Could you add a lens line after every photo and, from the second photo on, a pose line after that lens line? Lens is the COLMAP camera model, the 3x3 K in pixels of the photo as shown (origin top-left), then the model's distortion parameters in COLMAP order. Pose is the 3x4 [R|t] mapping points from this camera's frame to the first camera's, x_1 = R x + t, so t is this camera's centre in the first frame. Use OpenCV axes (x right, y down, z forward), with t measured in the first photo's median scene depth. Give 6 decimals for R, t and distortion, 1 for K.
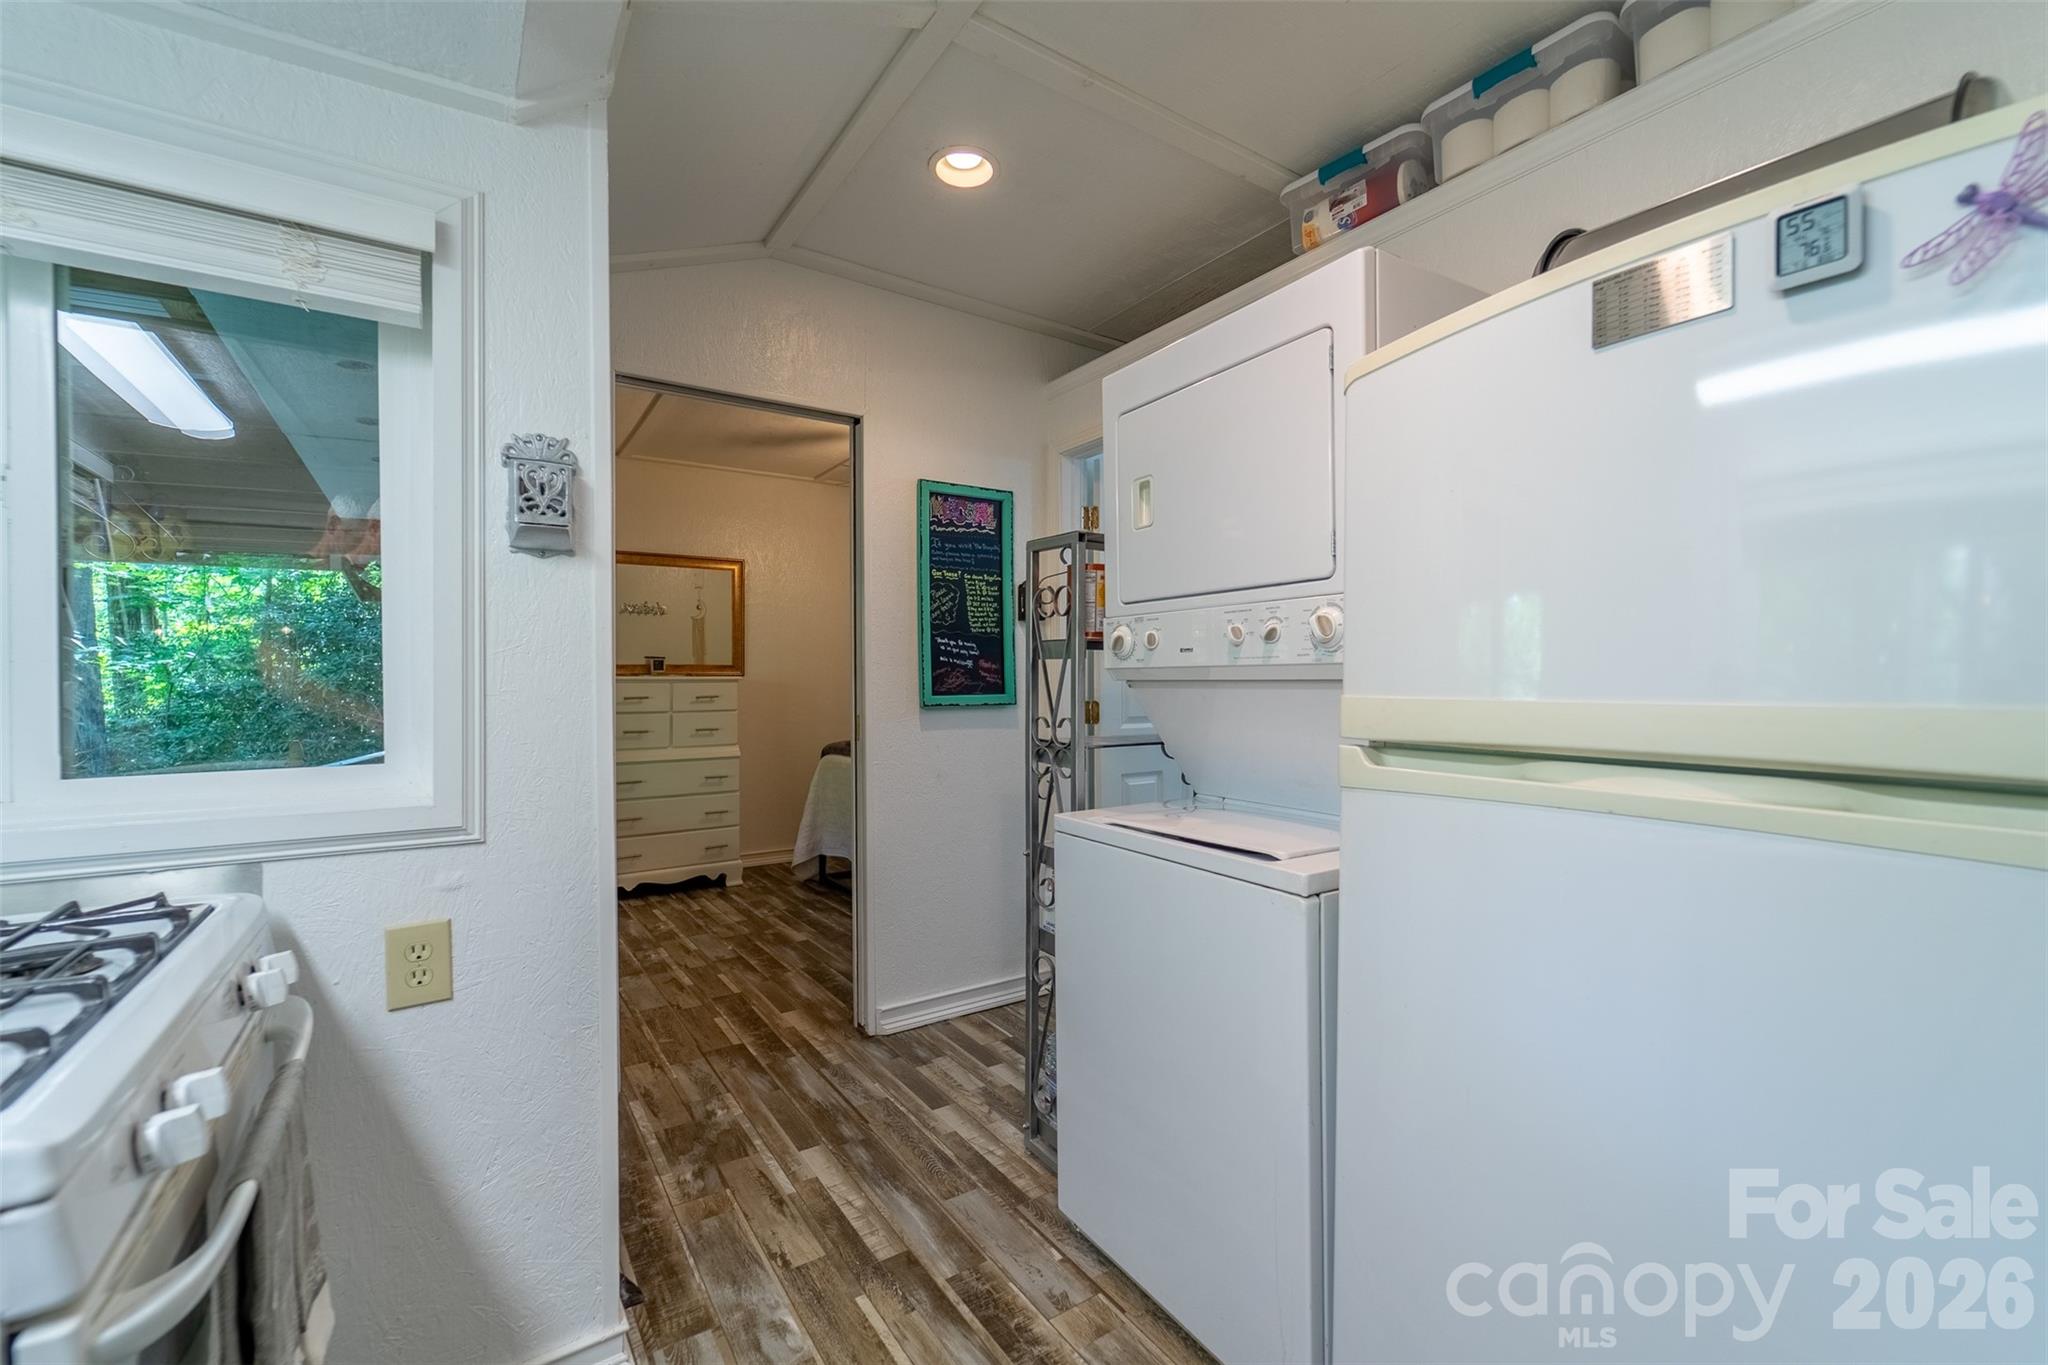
lens RADIAL K [[847.8, 0, 1038.5], [0, 847.8, 679.1], [0, 0, 1]] dist [0.004553, -0.002303]
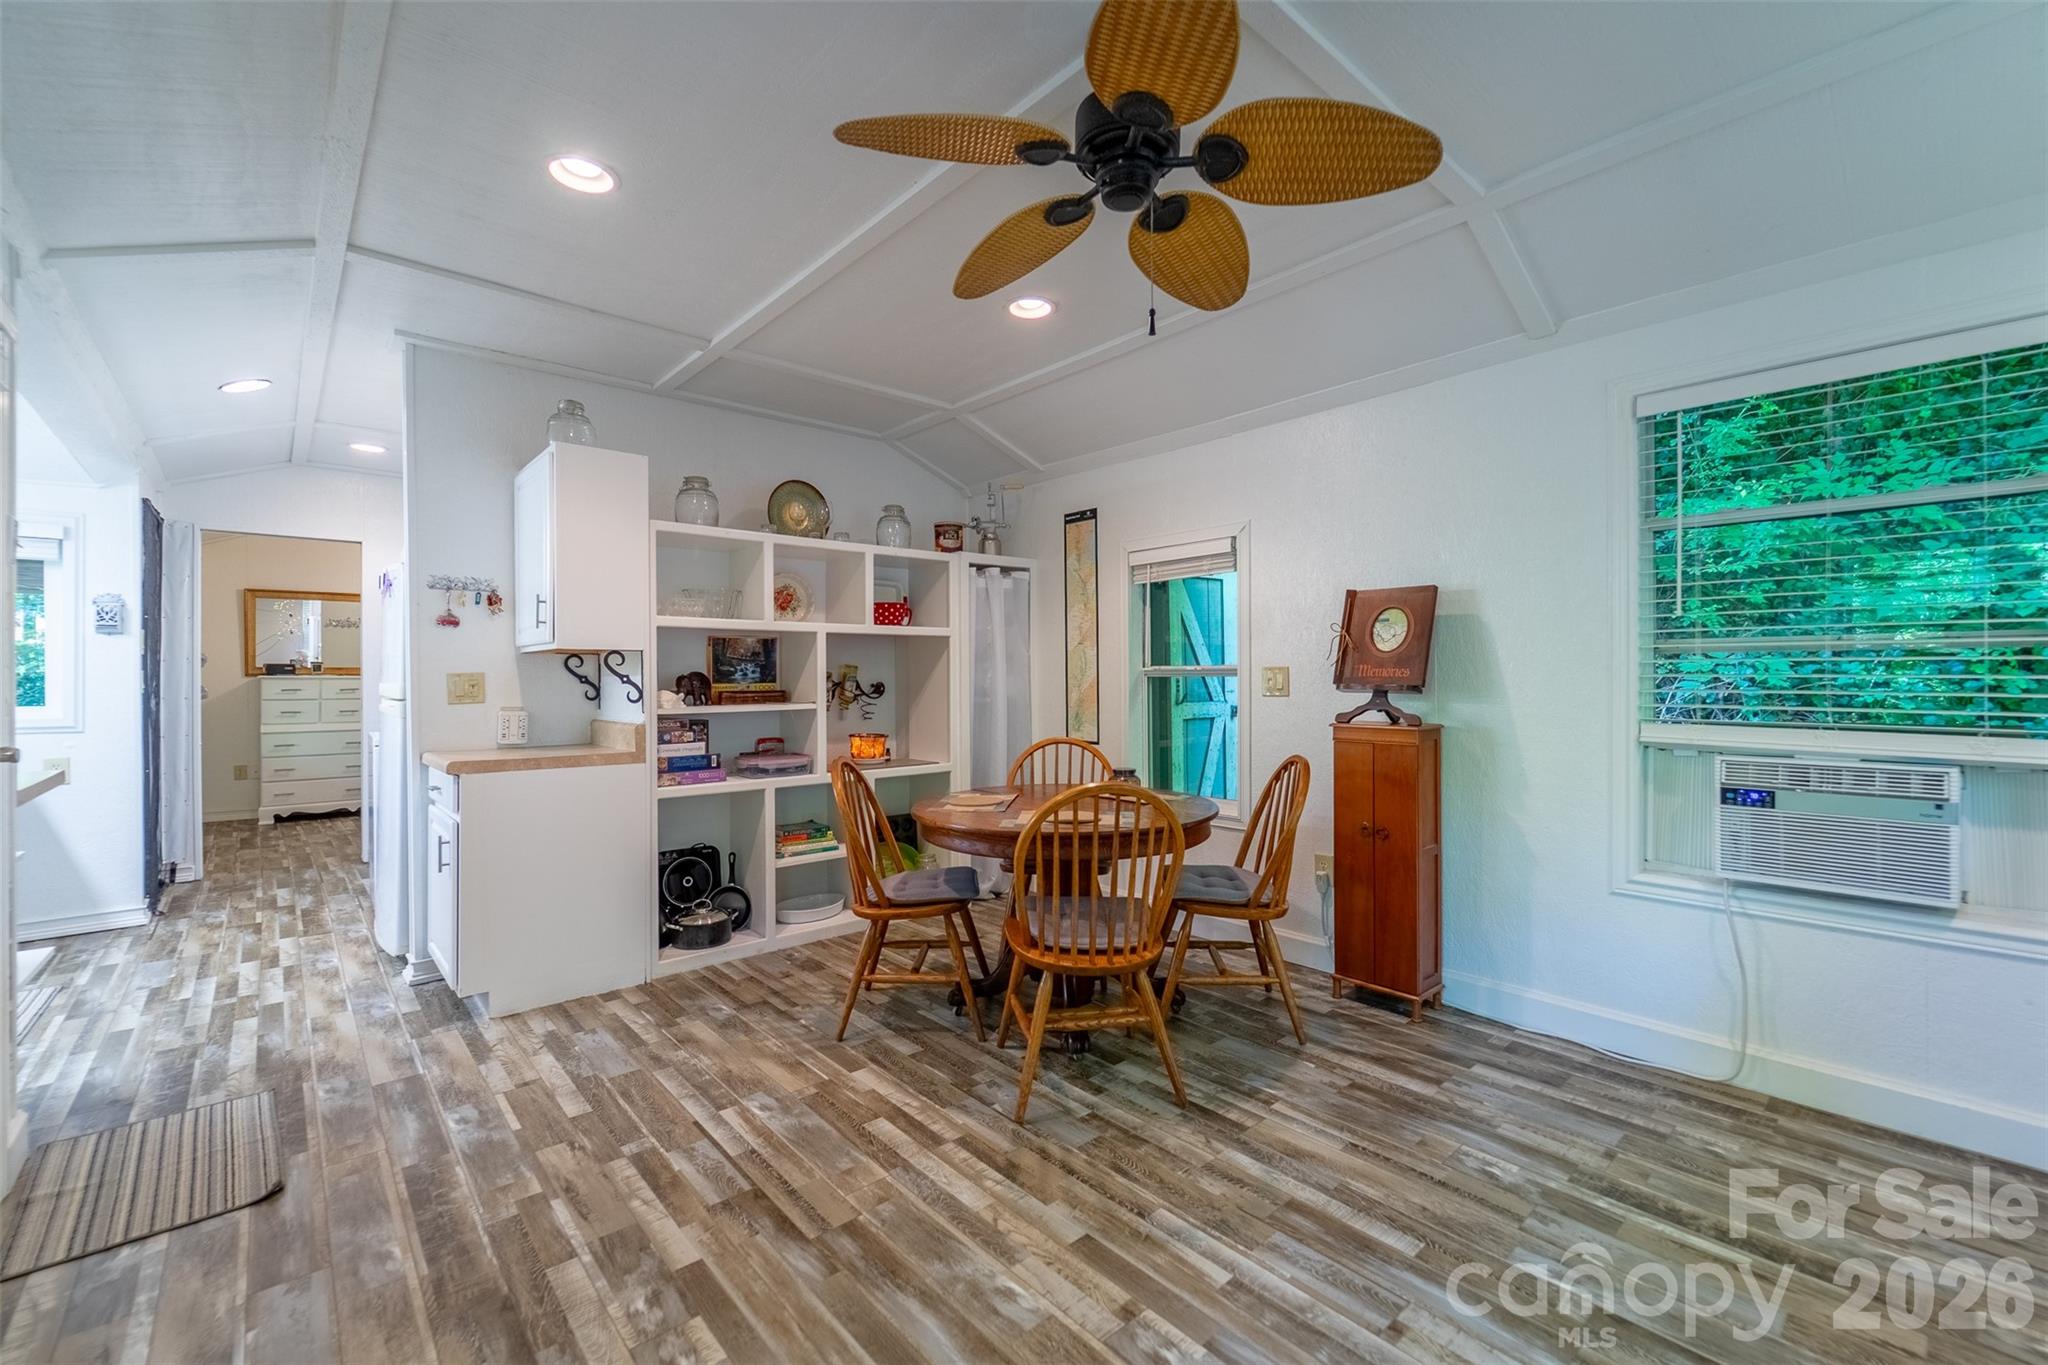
lens RADIAL K [[847.8, 0, 1013.0], [0, 847.8, 683.0], [0, 0, 1]] dist [0.004553, -0.002303]
pose [[0.992635, 0.008656, 0.120830, 1.178882], [-0.008817, 0.999961, 0.000805, -0.004256], [-0.120818, -0.001865, 0.992673, -1.247627]]
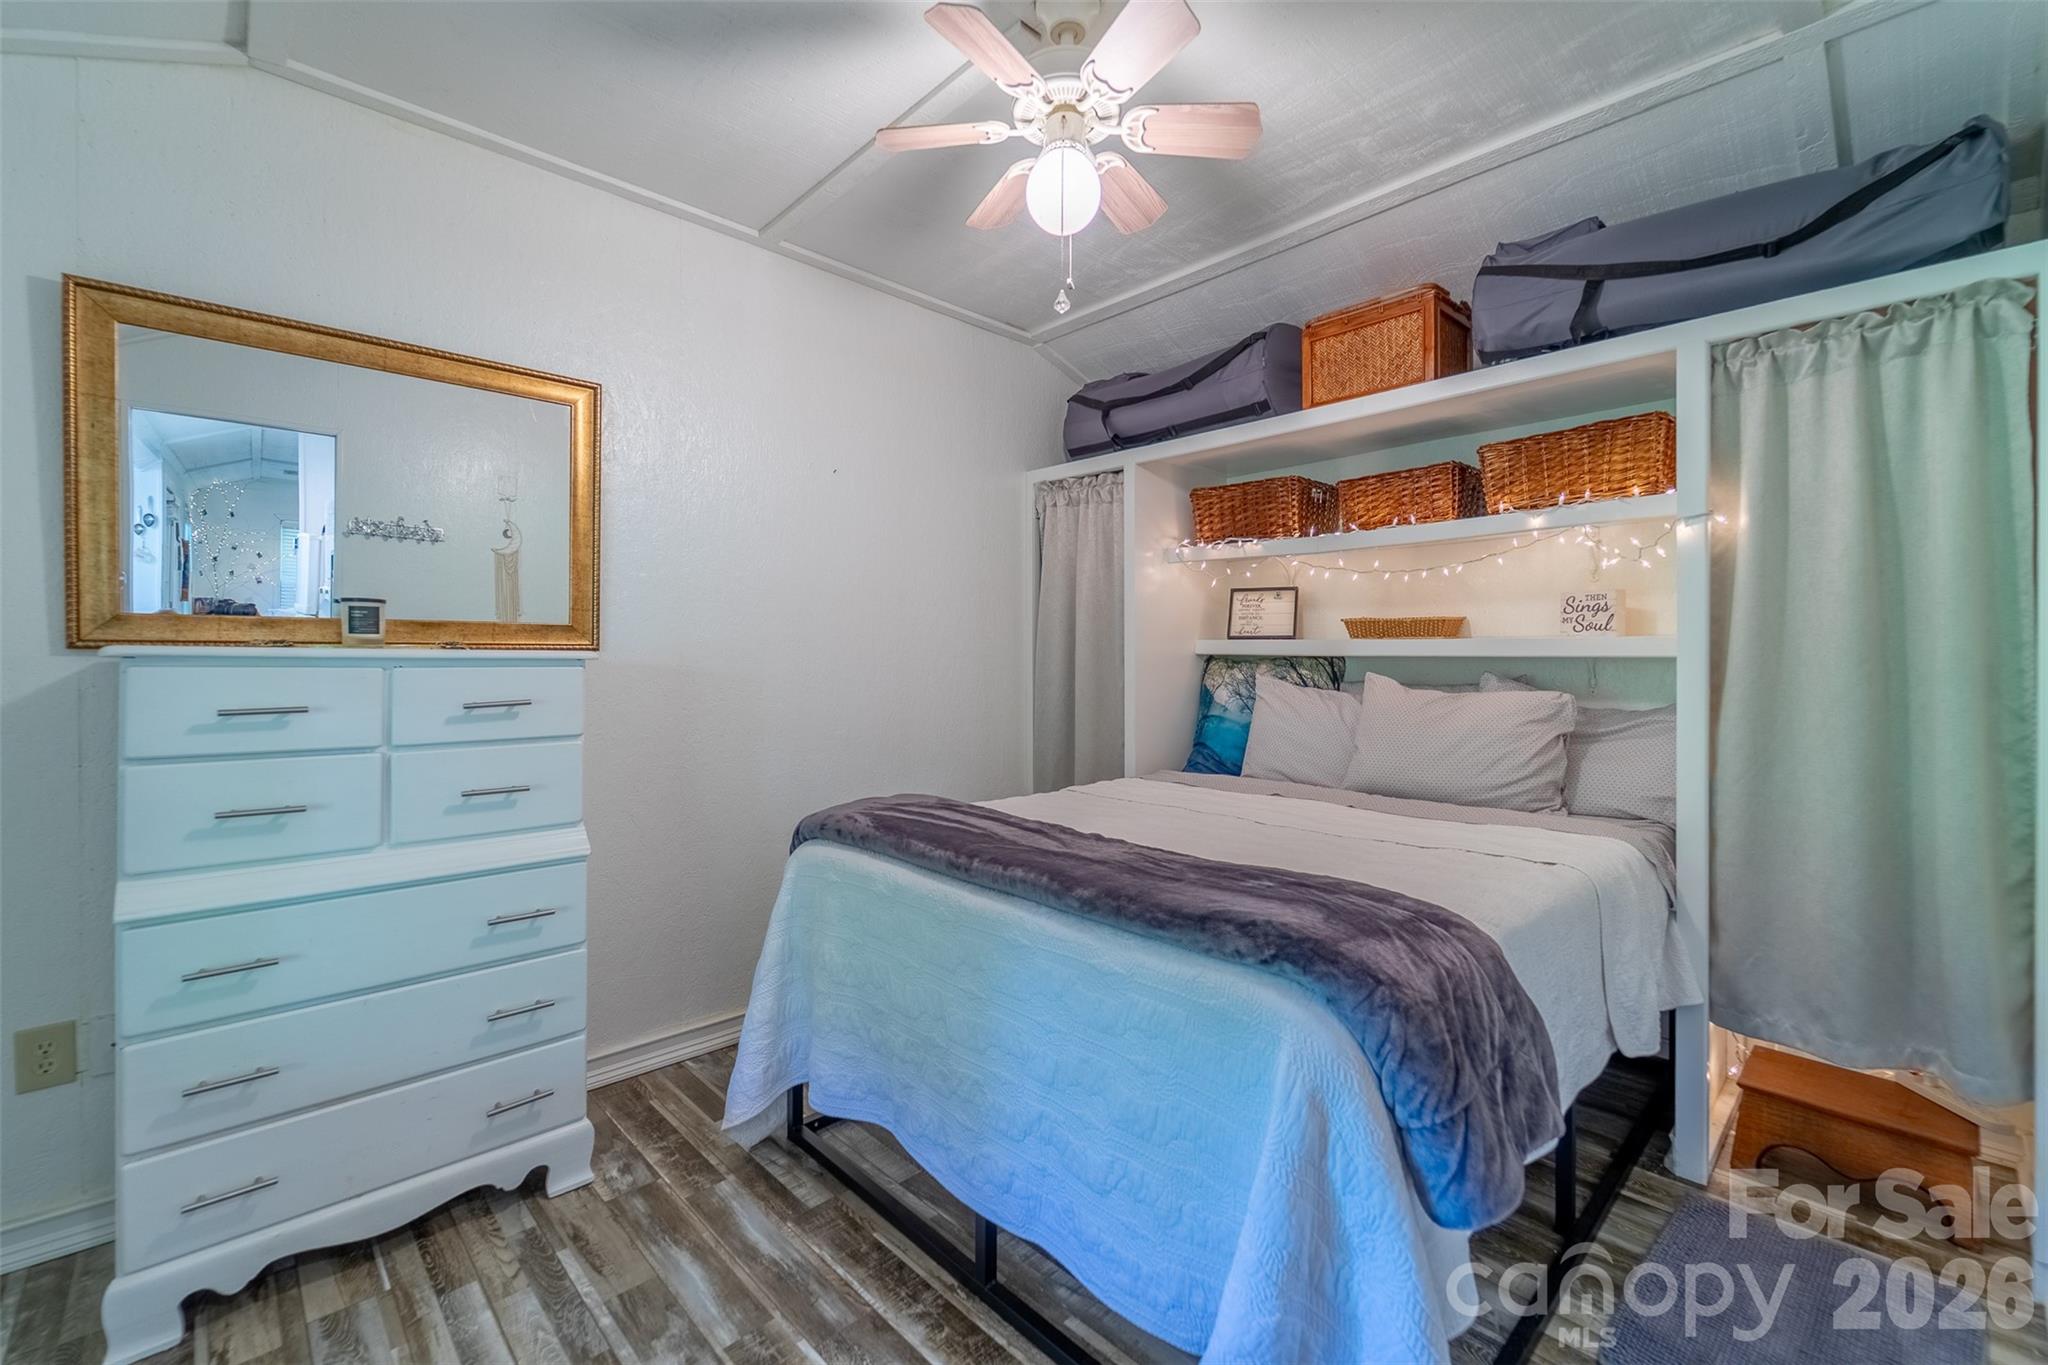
lens RADIAL K [[847.8, 0, 1034.4], [0, 847.8, 663.9], [0, 0, 1]] dist [0.004553, -0.002303]
pose [[0.987689, 0.009120, 0.156167, -0.431482], [-0.009132, 0.999958, -0.000638, 0.002129], [-0.156166, -0.000796, 0.987730, 1.188260]]
